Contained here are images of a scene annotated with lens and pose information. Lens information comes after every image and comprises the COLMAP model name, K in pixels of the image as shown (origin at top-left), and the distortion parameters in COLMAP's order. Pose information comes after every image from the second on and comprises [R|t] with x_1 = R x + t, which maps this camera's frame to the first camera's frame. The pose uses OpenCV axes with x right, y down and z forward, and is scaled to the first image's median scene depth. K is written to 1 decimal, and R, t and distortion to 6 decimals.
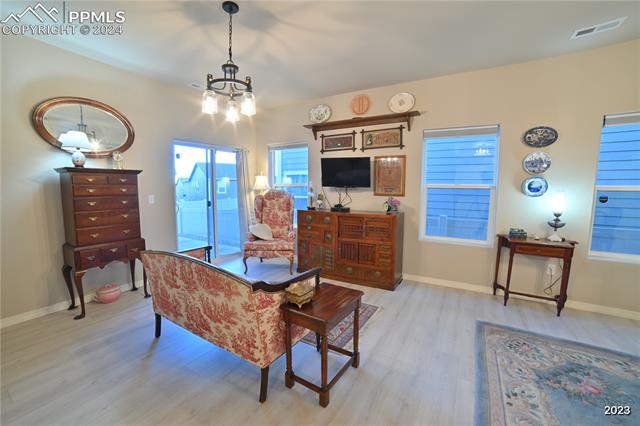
lens RADIAL K [[261.7, 0, 320.0], [0, 261.7, 213.0], [0, 0, 1]] dist [-0.100763, 0.035154]
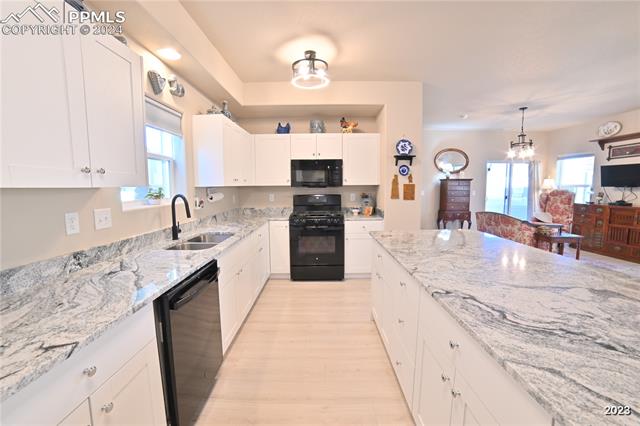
lens RADIAL K [[261.7, 0, 320.0], [0, 261.7, 213.0], [0, 0, 1]] dist [-0.100763, 0.035154]
pose [[0.509116, 0.078071, -0.857150, 0.475591], [-0.074008, 0.996160, 0.046775, 0.110524], [0.857510, 0.039622, 0.512939, -1.176221]]
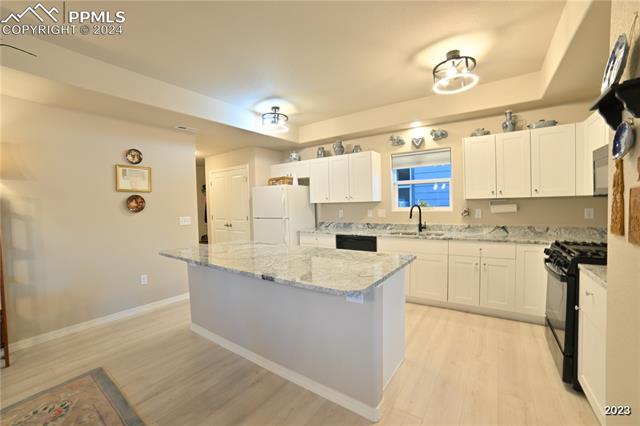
lens RADIAL K [[261.7, 0, 320.0], [0, 261.7, 213.0], [0, 0, 1]] dist [-0.100763, 0.035154]
pose [[-0.996733, 0.016213, 0.079125, 0.009496], [0.026551, 0.990974, 0.131400, -0.017306], [-0.076280, 0.133071, -0.988167, 0.135504]]
